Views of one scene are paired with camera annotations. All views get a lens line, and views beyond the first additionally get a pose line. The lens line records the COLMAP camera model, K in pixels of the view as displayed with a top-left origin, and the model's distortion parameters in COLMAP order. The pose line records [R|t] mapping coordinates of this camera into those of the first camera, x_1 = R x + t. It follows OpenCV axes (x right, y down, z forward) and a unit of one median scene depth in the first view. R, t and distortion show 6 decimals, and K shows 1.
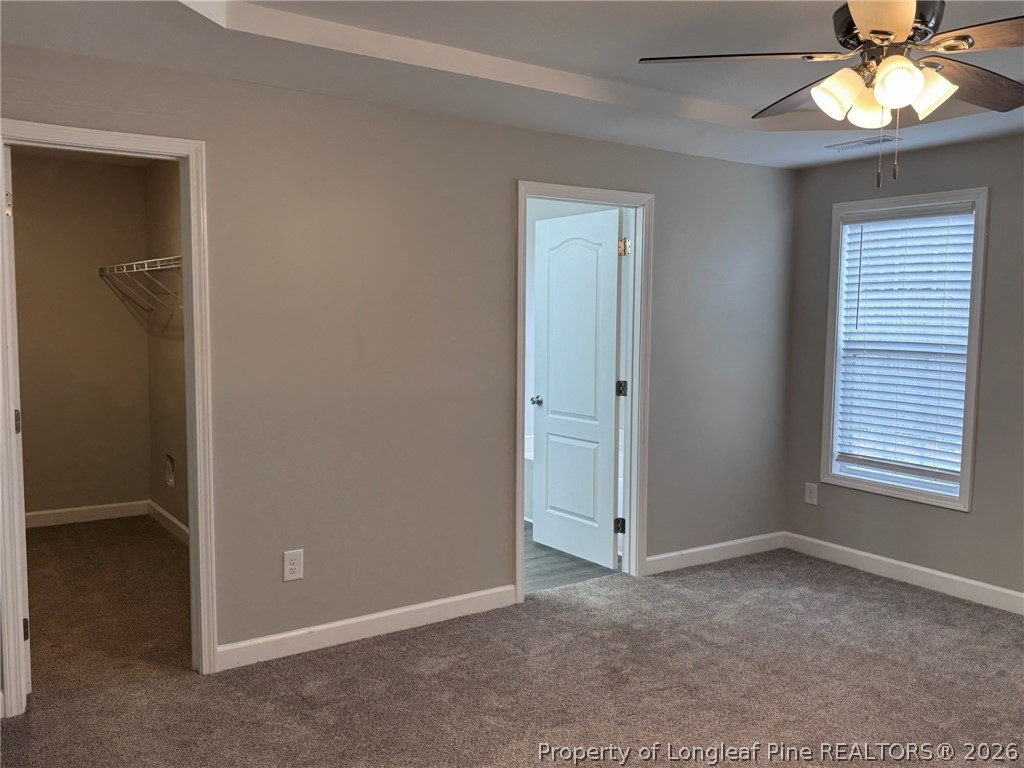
lens RADIAL K [[850.3, 0, 513.0], [0, 850.3, 389.7], [0, 0, 1]] dist [0.157791, -0.286998]
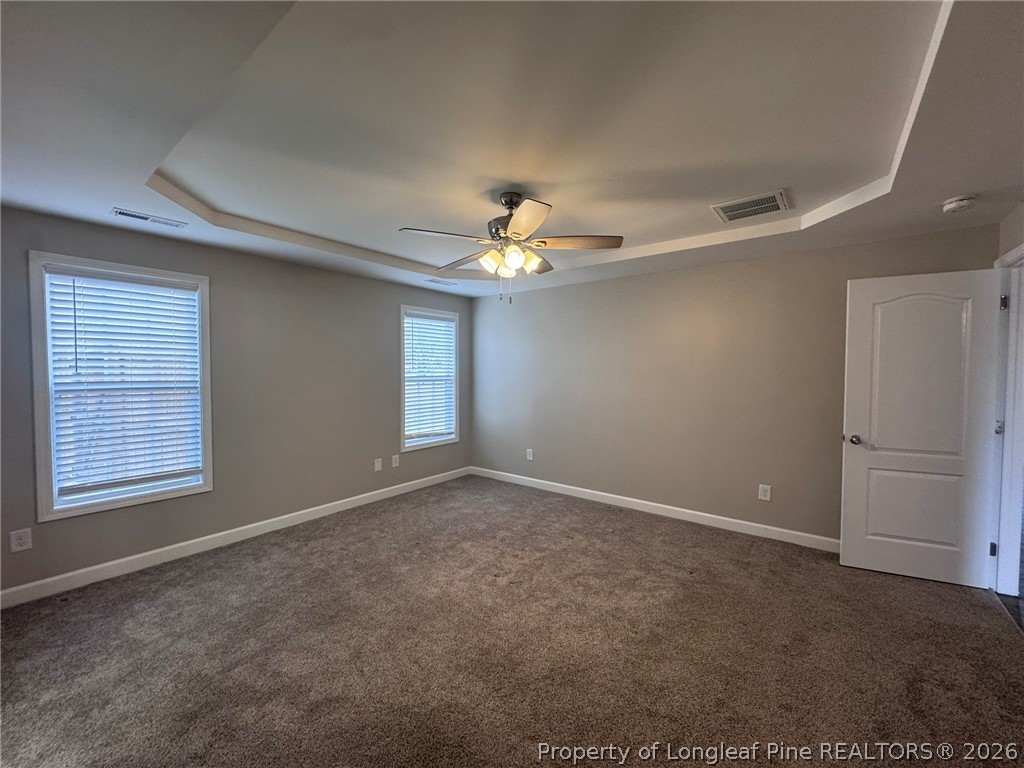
lens RADIAL K [[409.0, 0, 513.1], [0, 409.0, 383.8], [0, 0, 1]] dist [-0.001696, -0.000395]
pose [[-0.318470, -0.042013, 0.947002, -0.308920], [0.076158, 0.994654, 0.069738, -0.054026], [-0.944869, 0.094331, -0.313568, 0.705553]]
